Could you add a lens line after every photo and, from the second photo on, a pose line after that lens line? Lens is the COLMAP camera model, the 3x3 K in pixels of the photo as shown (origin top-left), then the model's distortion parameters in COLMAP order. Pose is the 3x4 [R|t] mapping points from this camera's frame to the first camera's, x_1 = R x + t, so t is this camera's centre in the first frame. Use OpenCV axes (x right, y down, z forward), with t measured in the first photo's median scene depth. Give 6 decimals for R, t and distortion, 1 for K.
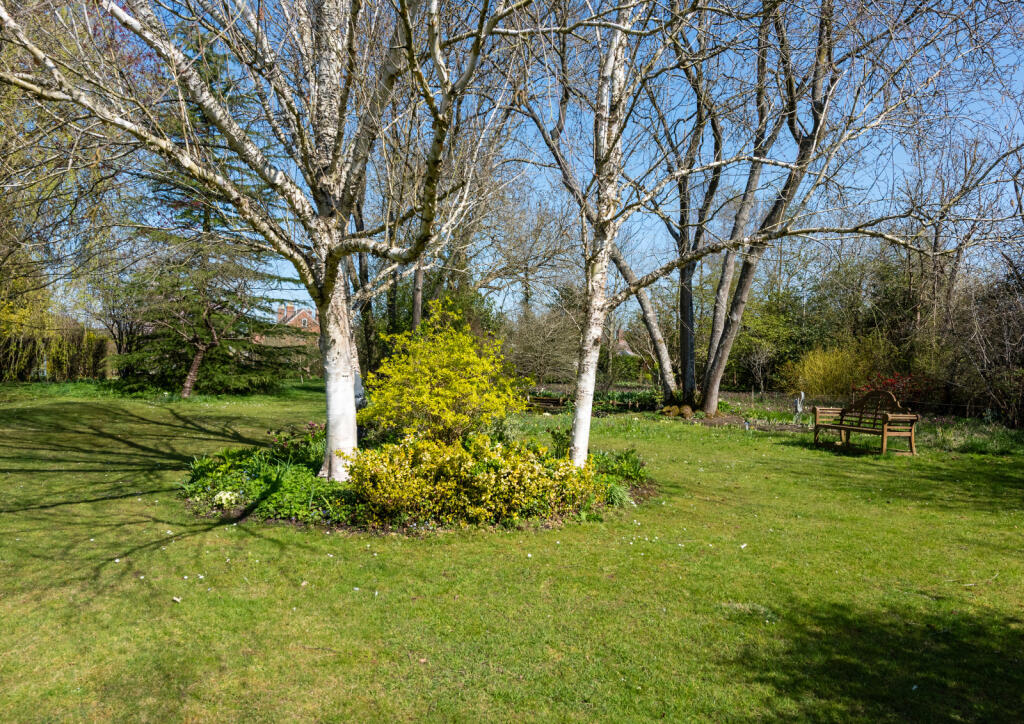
lens RADIAL K [[707.0, 0, 511.7], [0, 707.0, 361.5], [0, 0, 1]] dist [-0.002361, -0.002046]
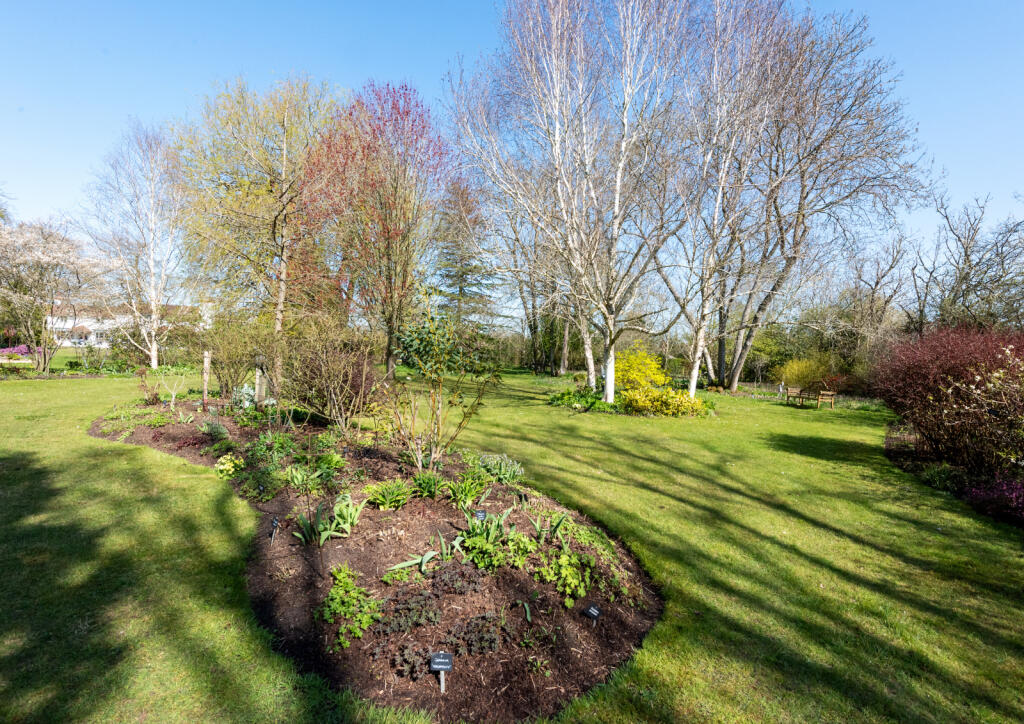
lens RADIAL K [[466.8, 0, 512.5], [0, 466.8, 362.6], [0, 0, 1]] dist [0.001307, 0.000210]
pose [[0.989056, 0.031855, -0.144057, -0.152059], [-0.030301, 0.999457, 0.012973, -0.004964], [0.144392, -0.008466, 0.989484, -0.404773]]
